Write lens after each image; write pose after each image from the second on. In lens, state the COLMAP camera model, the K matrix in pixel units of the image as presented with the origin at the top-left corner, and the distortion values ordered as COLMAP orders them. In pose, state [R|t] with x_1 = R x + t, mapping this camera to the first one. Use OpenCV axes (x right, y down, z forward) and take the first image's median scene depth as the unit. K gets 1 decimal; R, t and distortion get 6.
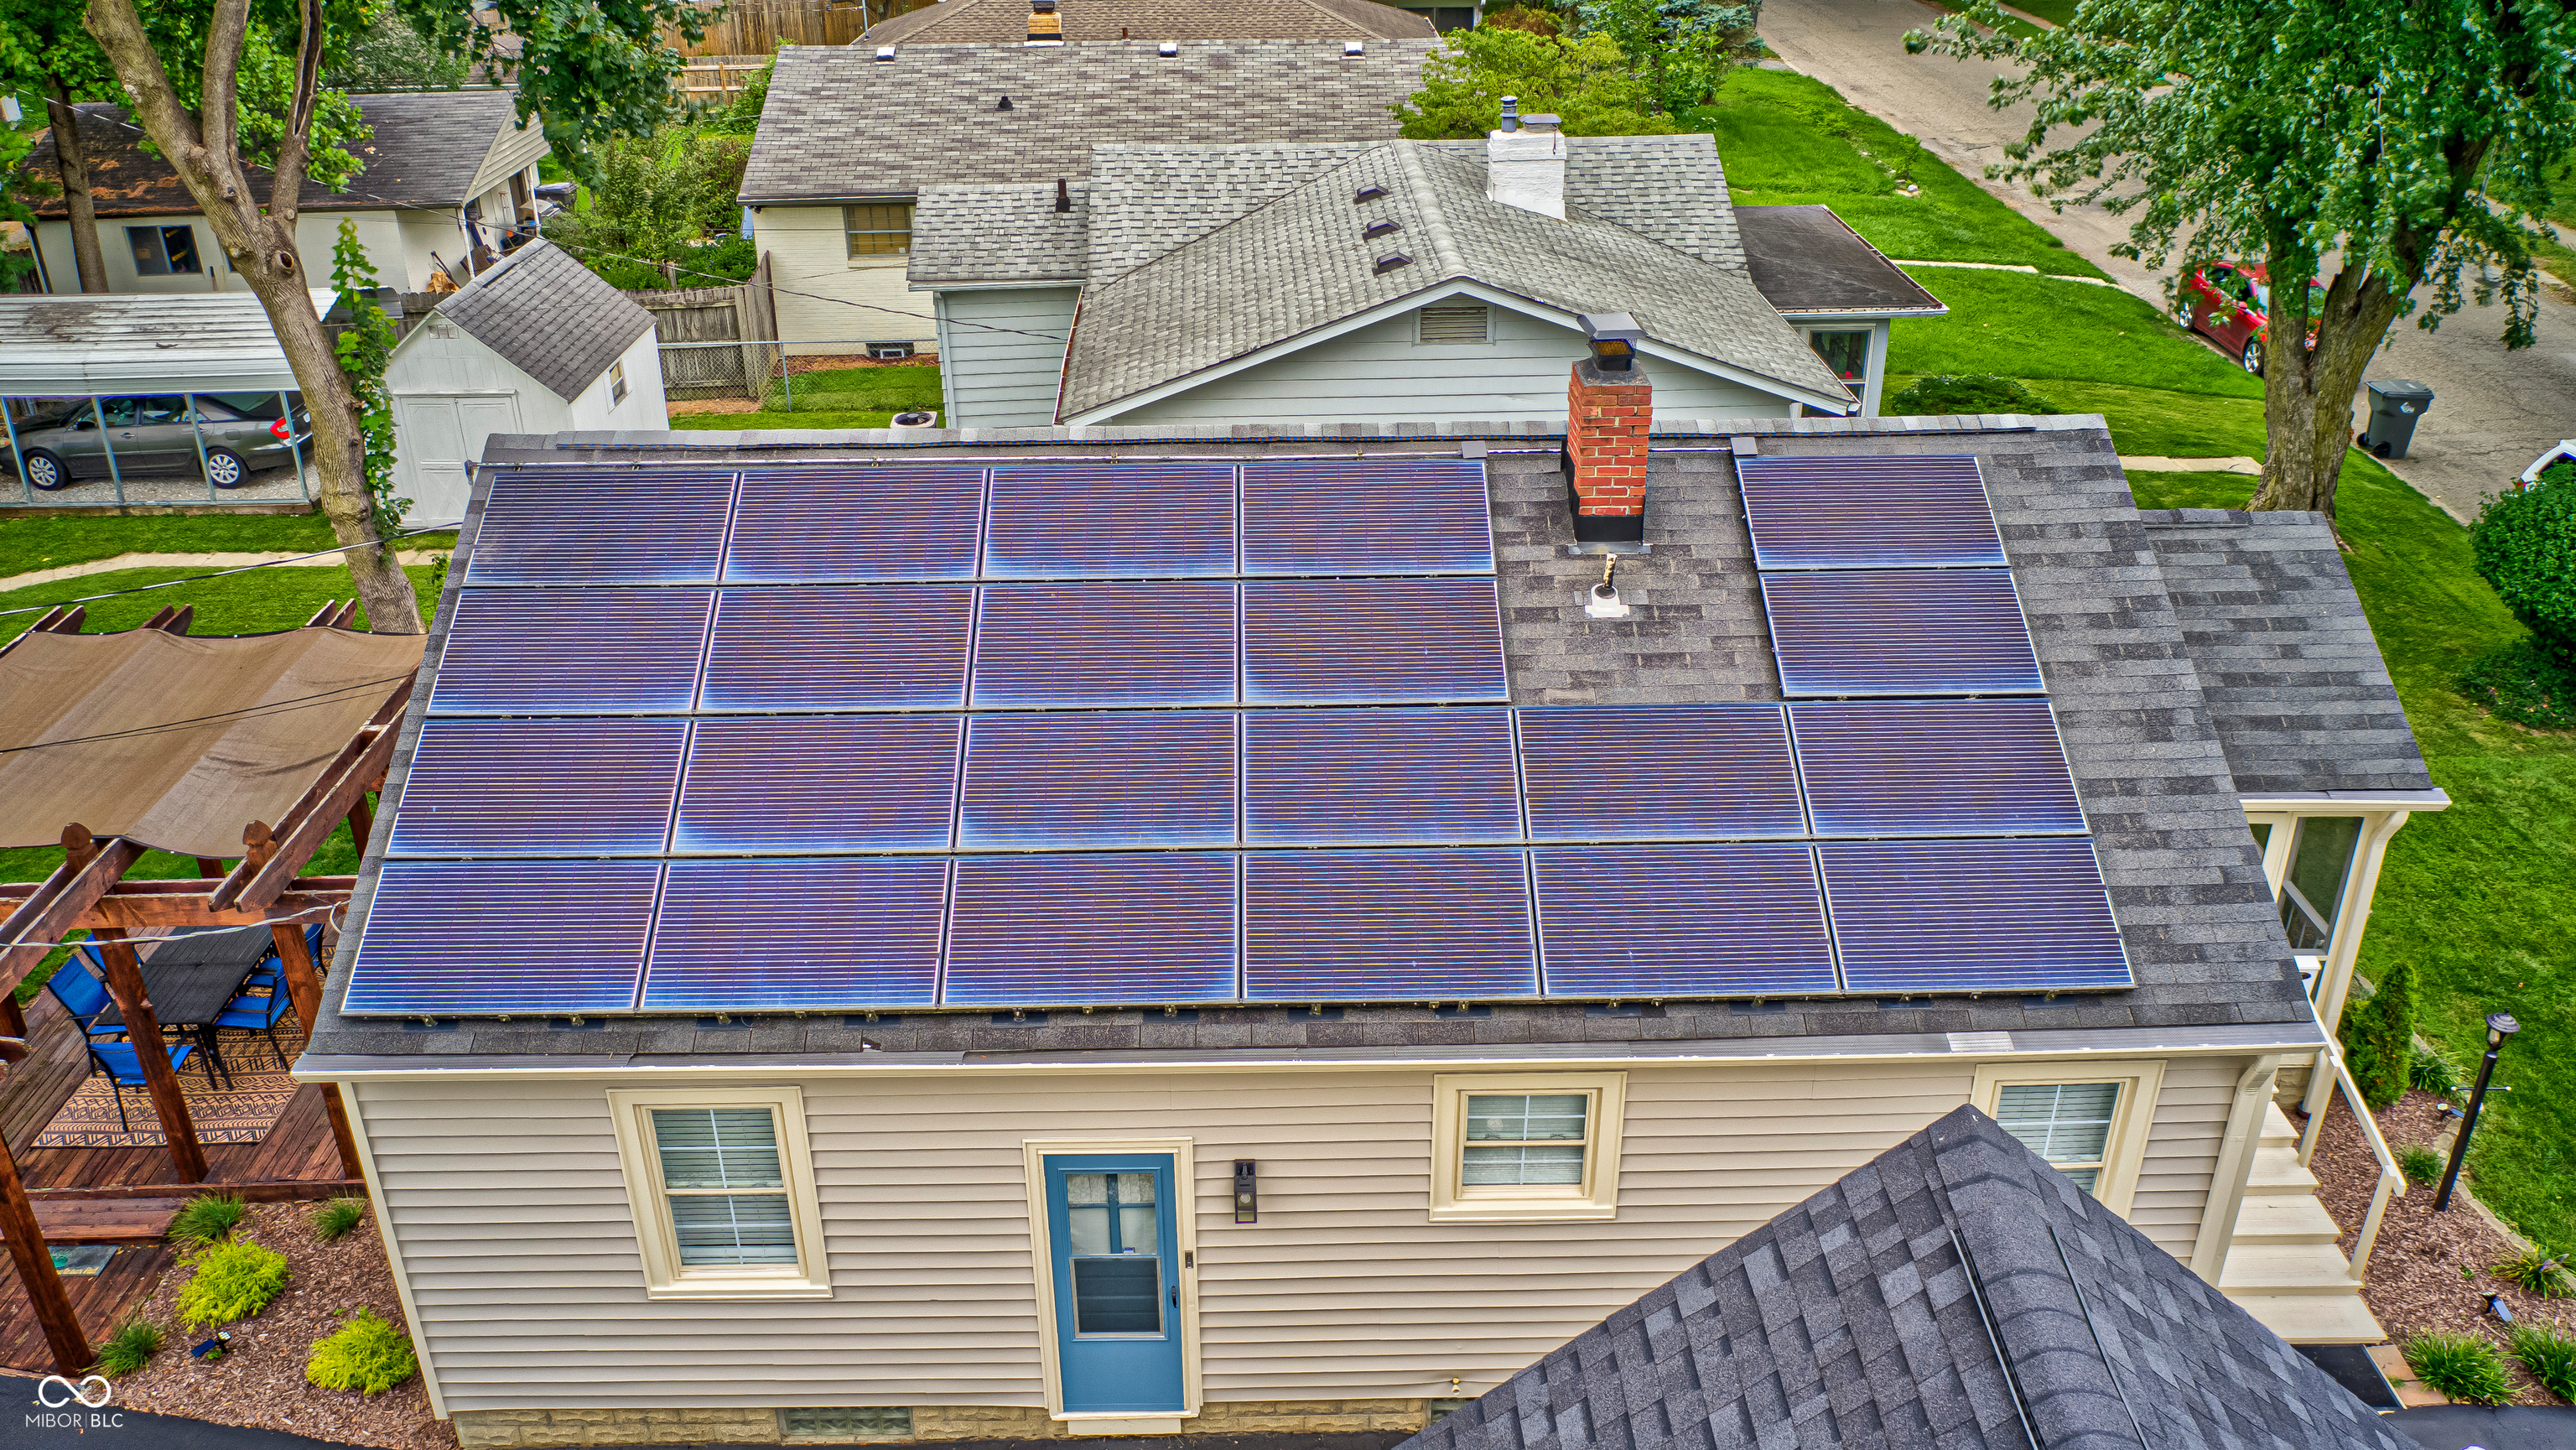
lens RADIAL K [[1980.4, 0, 1301.6], [0, 1980.4, 720.0], [0, 0, 1]] dist [-0.038997, -0.000038]
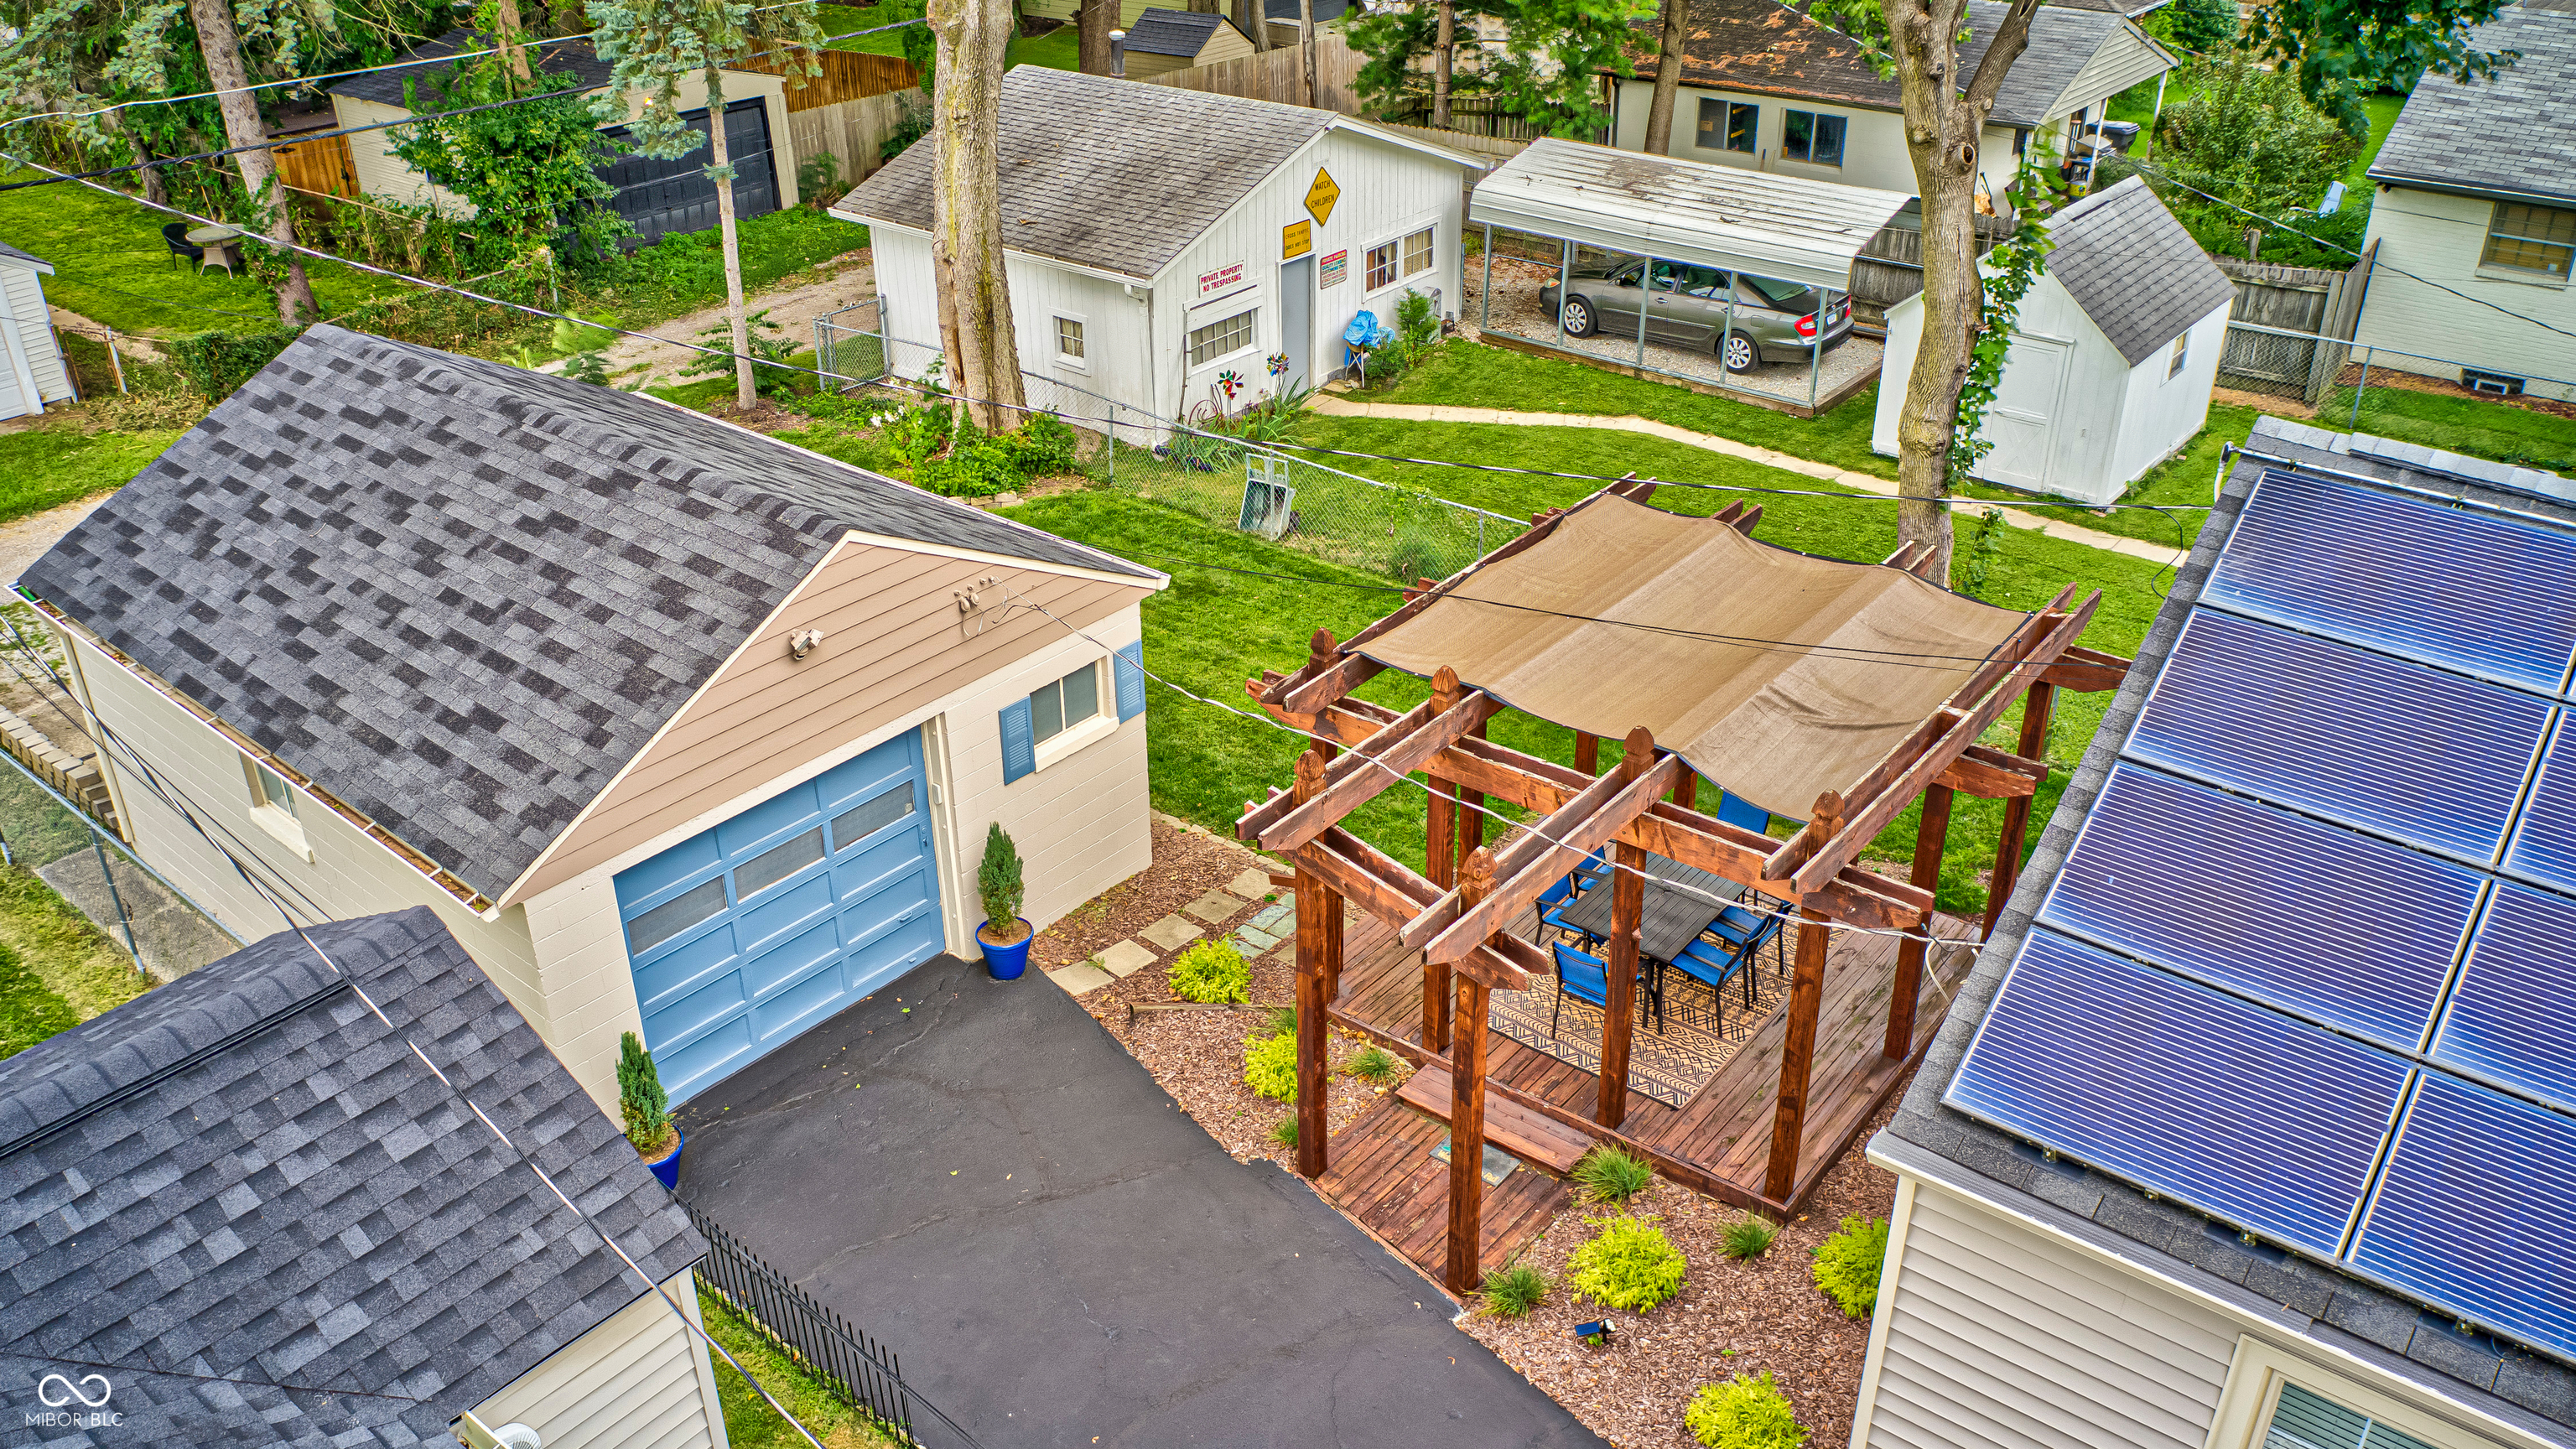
lens RADIAL K [[1980.3, 0, 1301.6], [0, 1980.3, 719.5], [0, 0, 1]] dist [-0.038997, -0.000038]
pose [[0.774217, 0.304719, -0.554738, -0.120644], [-0.290854, 0.949738, 0.115765, -0.005054], [0.562131, 0.071720, 0.823932, 0.077345]]
